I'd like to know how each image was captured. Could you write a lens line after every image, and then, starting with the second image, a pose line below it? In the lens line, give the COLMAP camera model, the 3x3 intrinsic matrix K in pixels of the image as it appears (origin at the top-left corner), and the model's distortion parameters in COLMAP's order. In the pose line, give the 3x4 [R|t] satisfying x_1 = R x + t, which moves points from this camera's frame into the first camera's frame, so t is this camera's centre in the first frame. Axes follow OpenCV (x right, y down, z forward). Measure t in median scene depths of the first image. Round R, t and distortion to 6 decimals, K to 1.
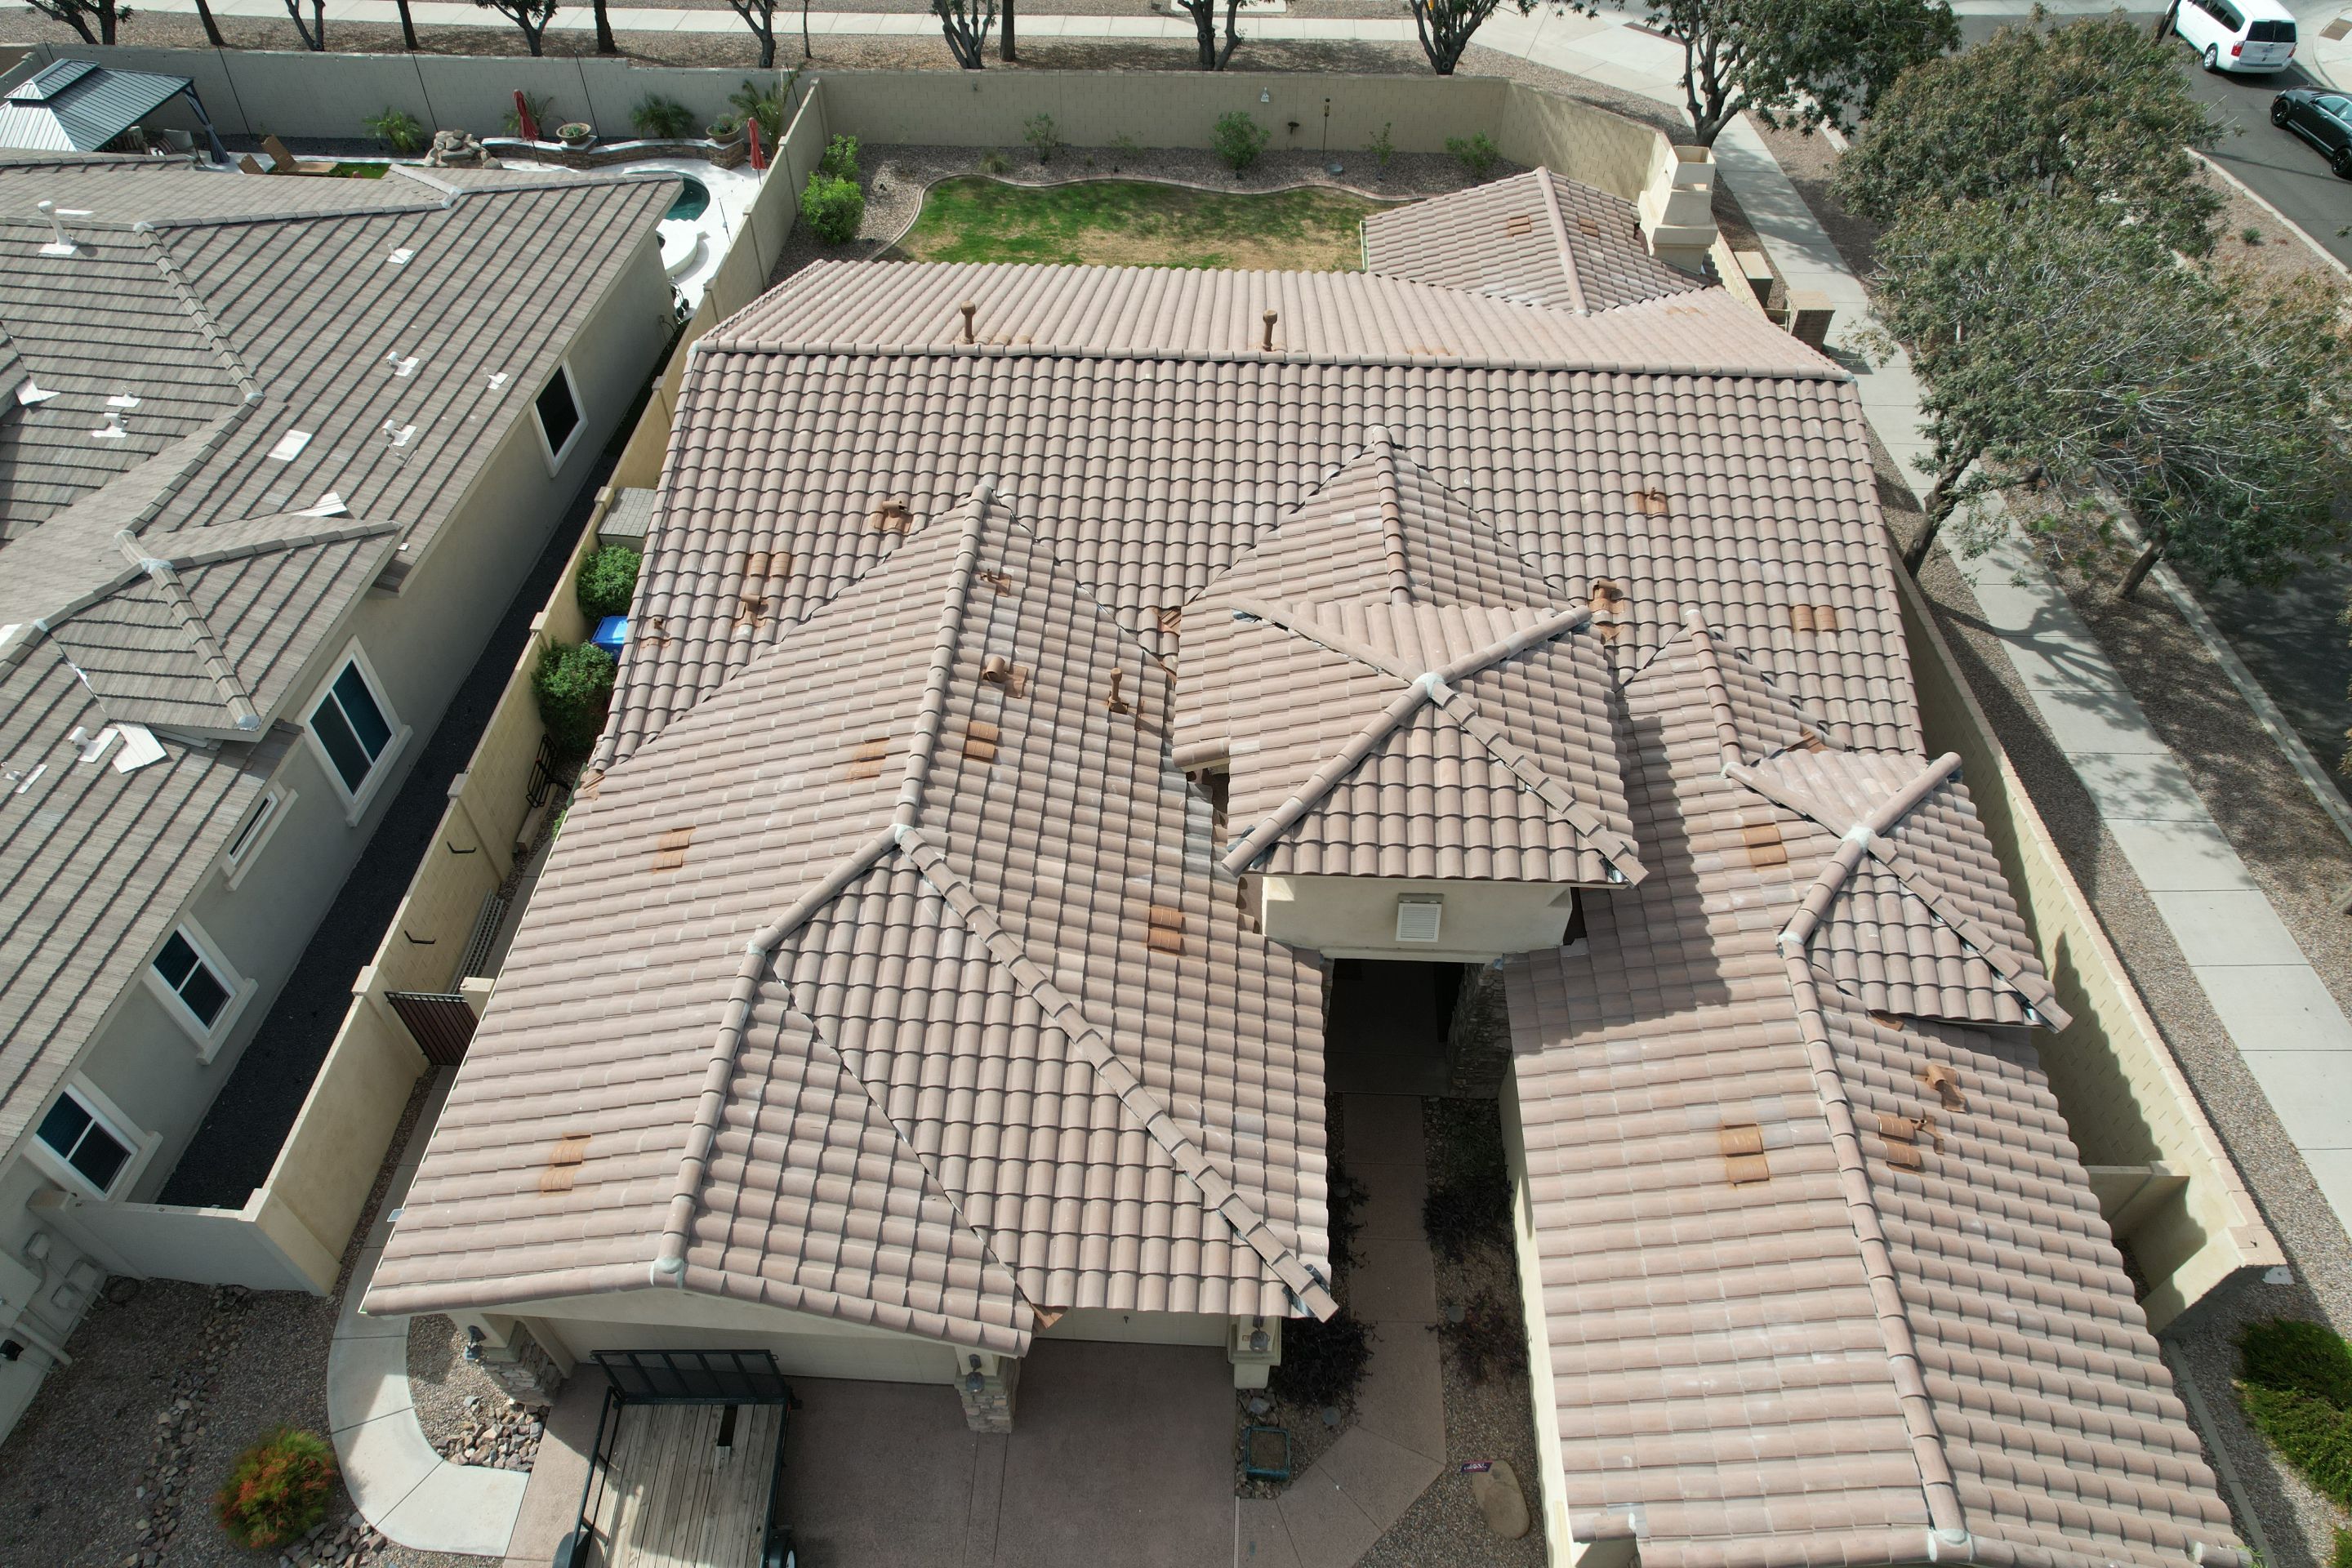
lens RADIAL K [[1500.5, 0, 1172.6], [0, 1500.5, 792.0], [0, 0, 1]] dist [-0.077006, 0.069361]
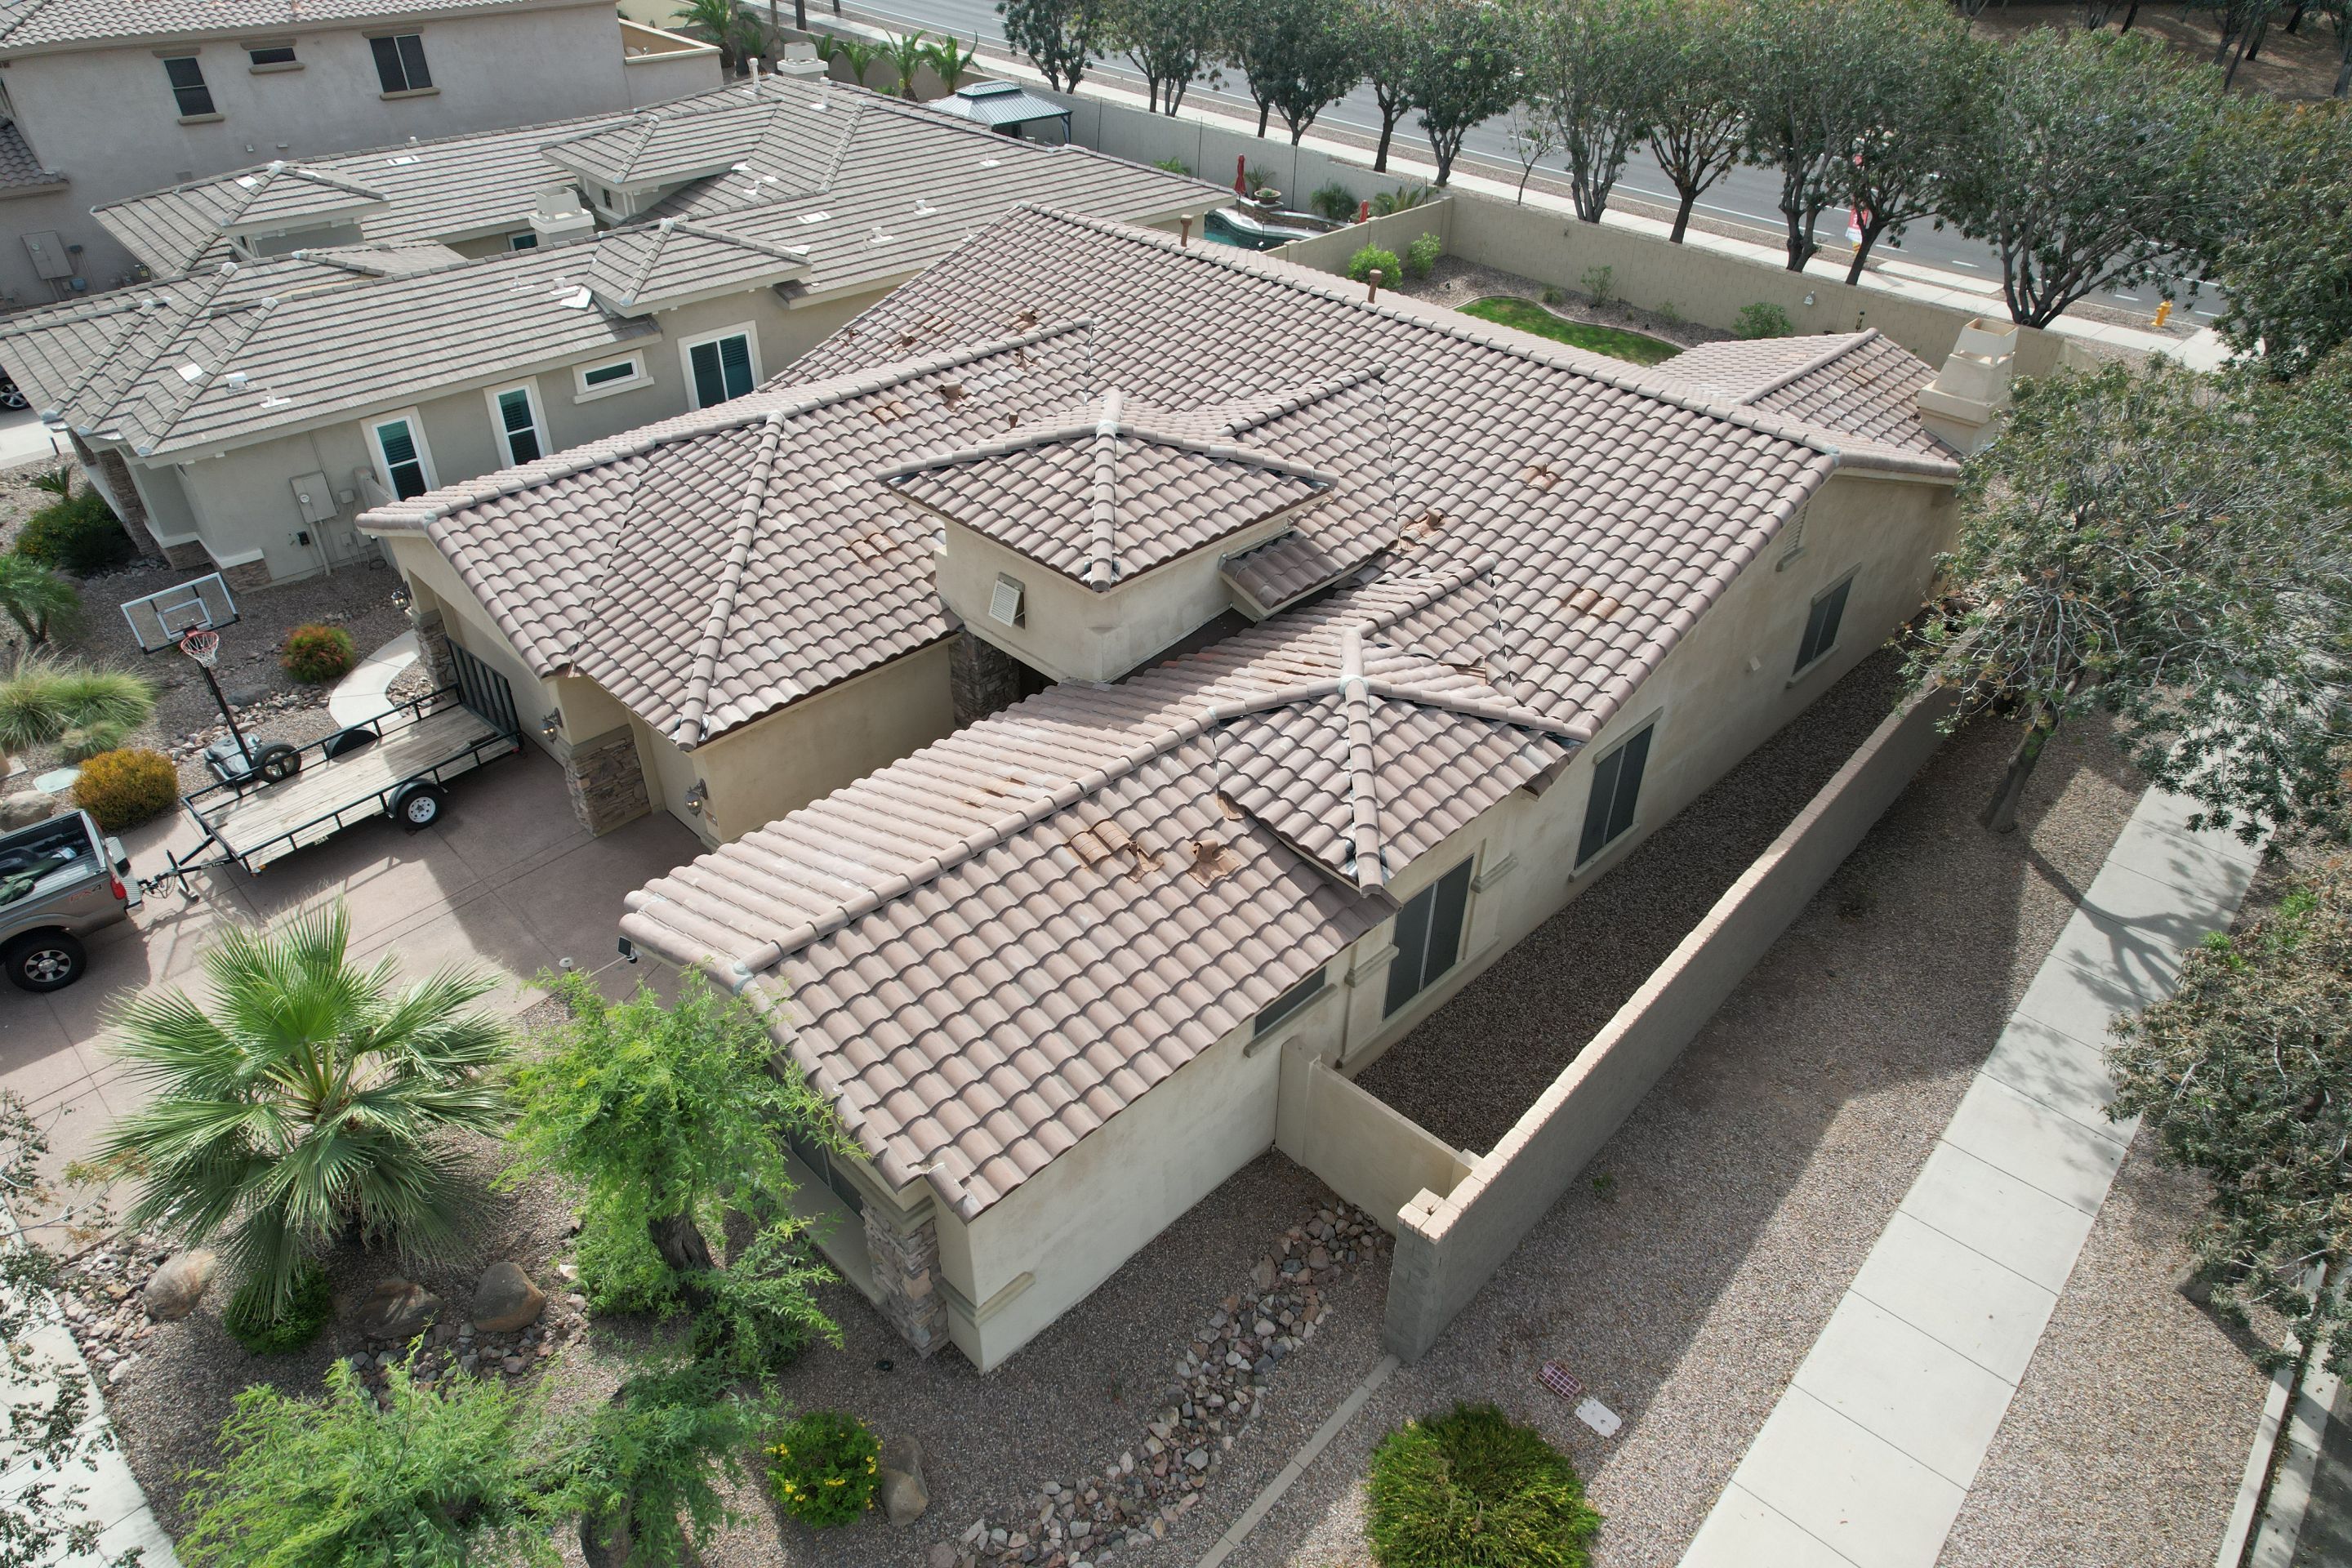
lens RADIAL K [[1500.5, 0, 1166.3], [0, 1500.5, 791.3], [0, 0, 1]] dist [-0.077006, 0.069361]
pose [[0.734220, 0.405408, -0.544578, 0.815946], [-0.505717, 0.861758, -0.040294, 0.165197], [0.452959, 0.304987, 0.837742, 0.102198]]
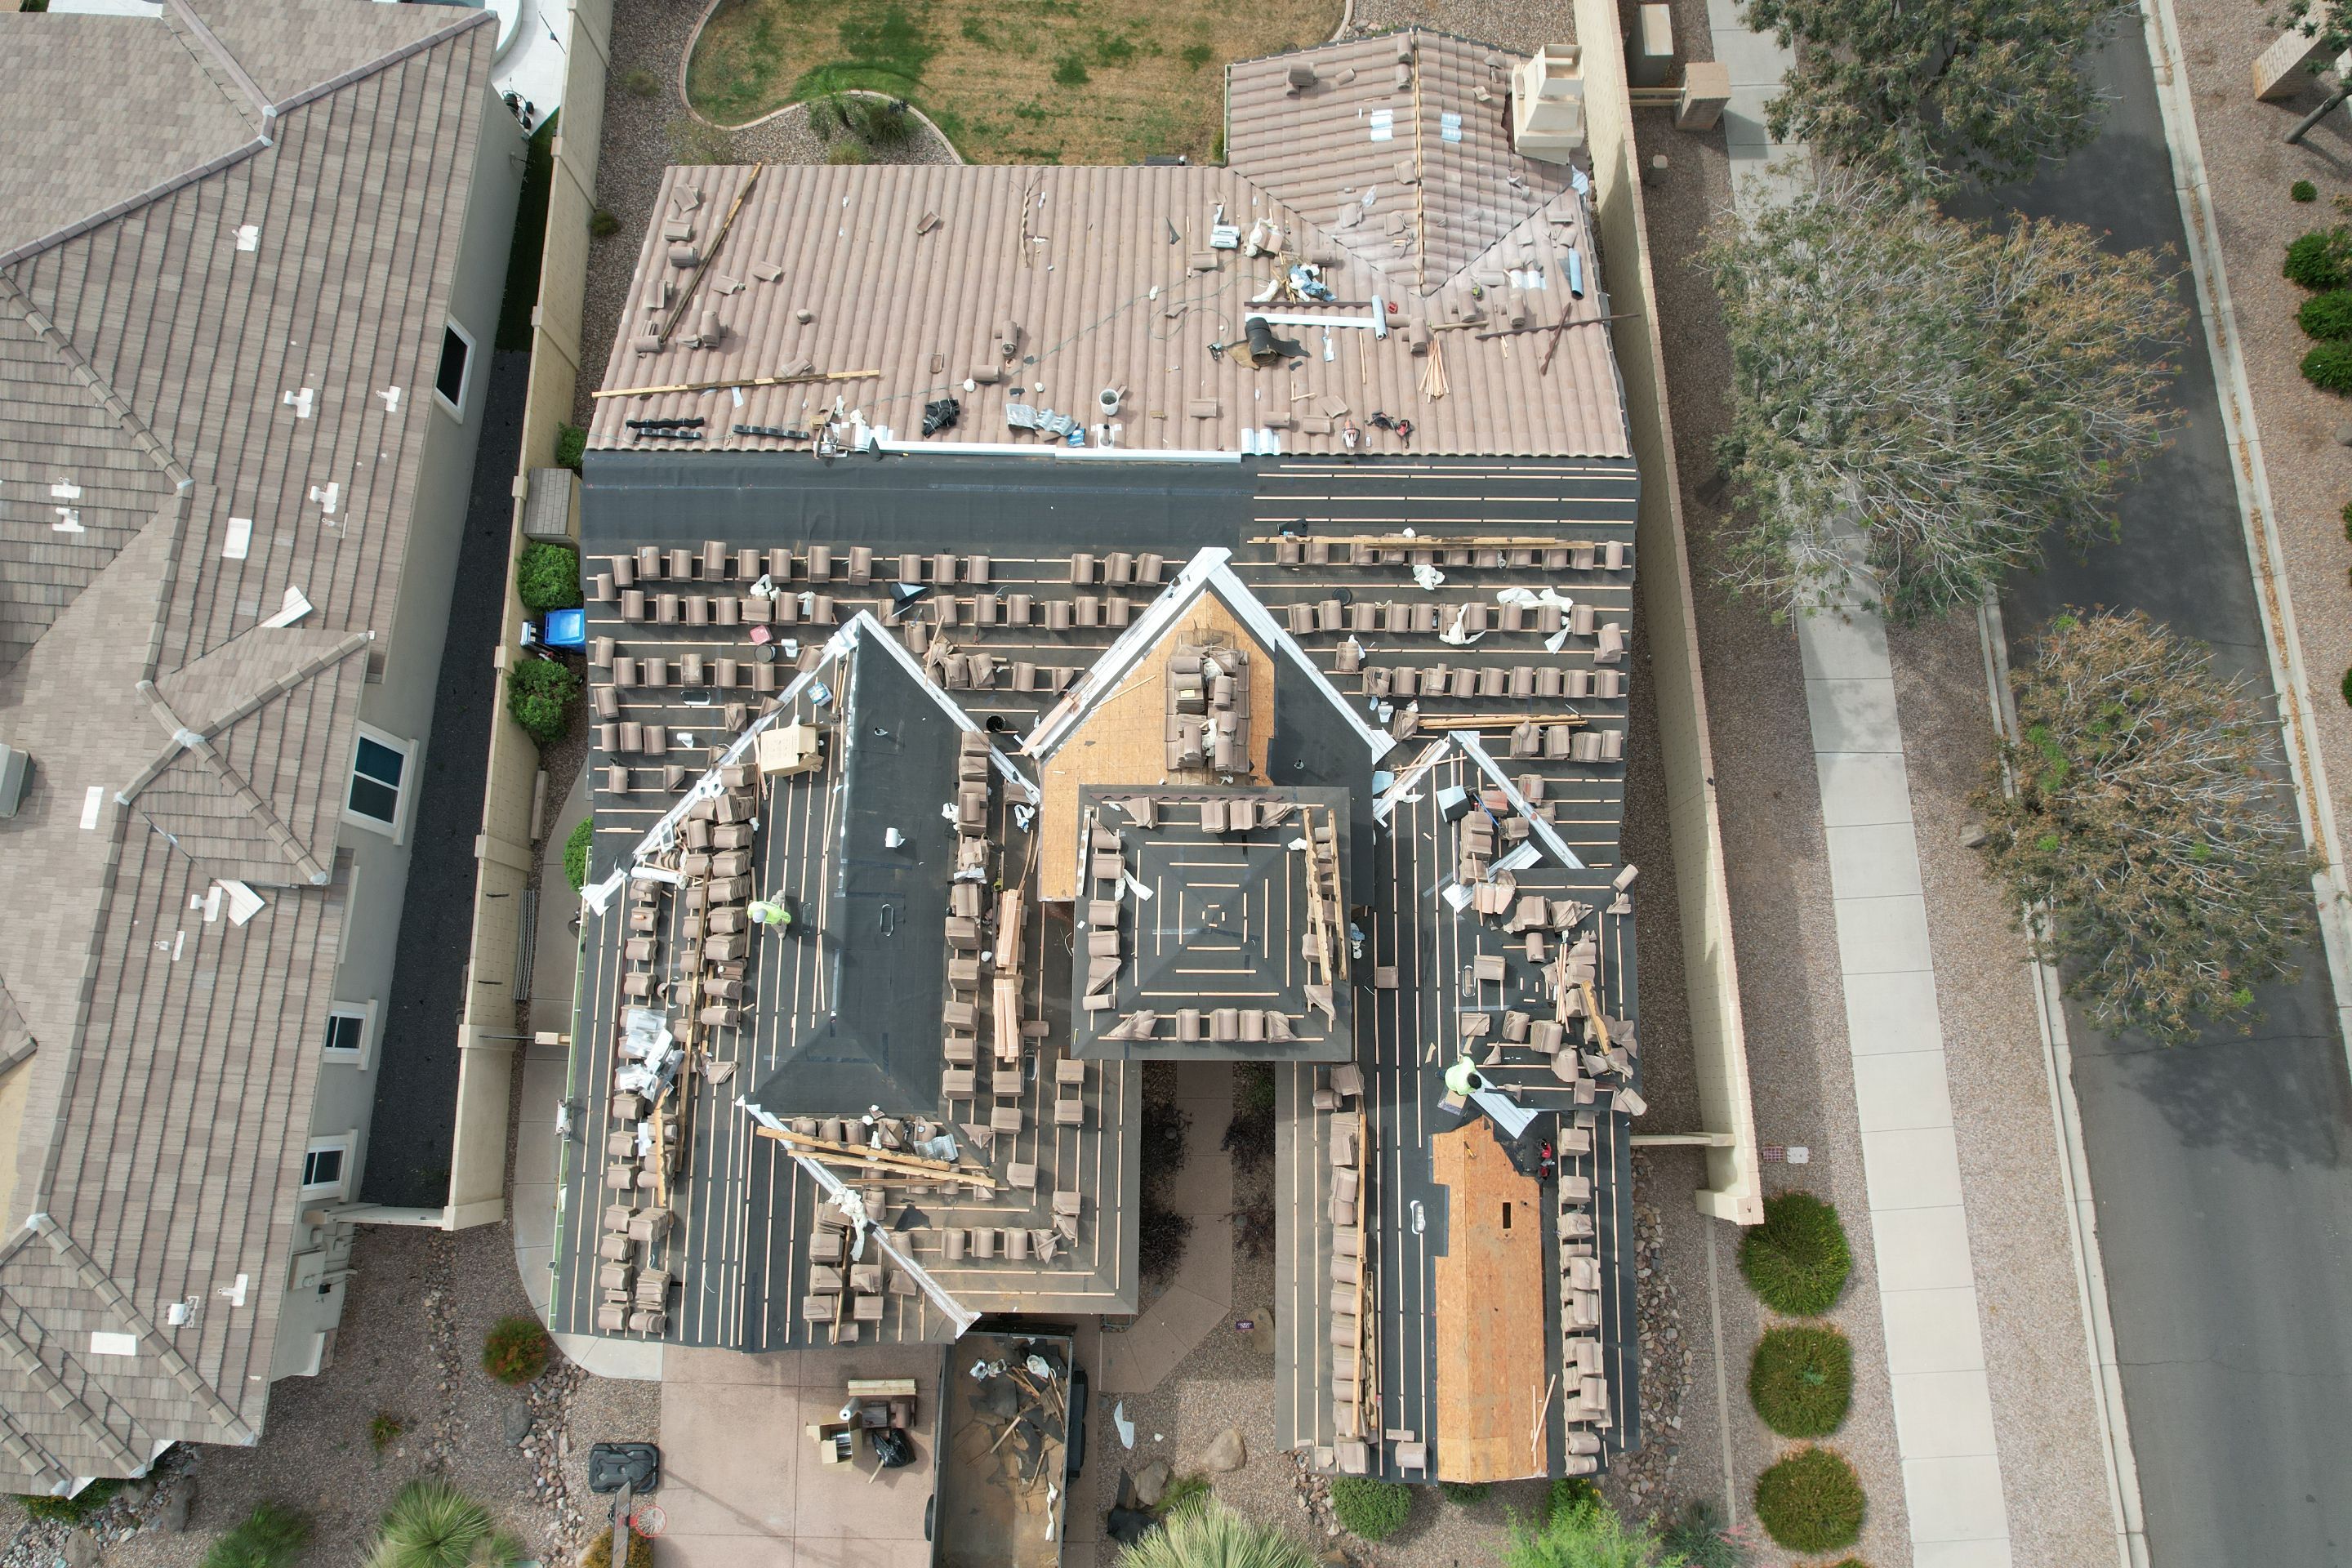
lens RADIAL K [[1500.5, 0, 1169.7], [0, 1500.5, 790.4], [0, 0, 1]] dist [-0.077006, 0.069361]
pose [[0.999488, -0.031961, 0.001123, 0.113592], [0.026642, 0.851533, 0.523623, -0.738040], [-0.017692, -0.523325, 0.851949, -0.069973]]
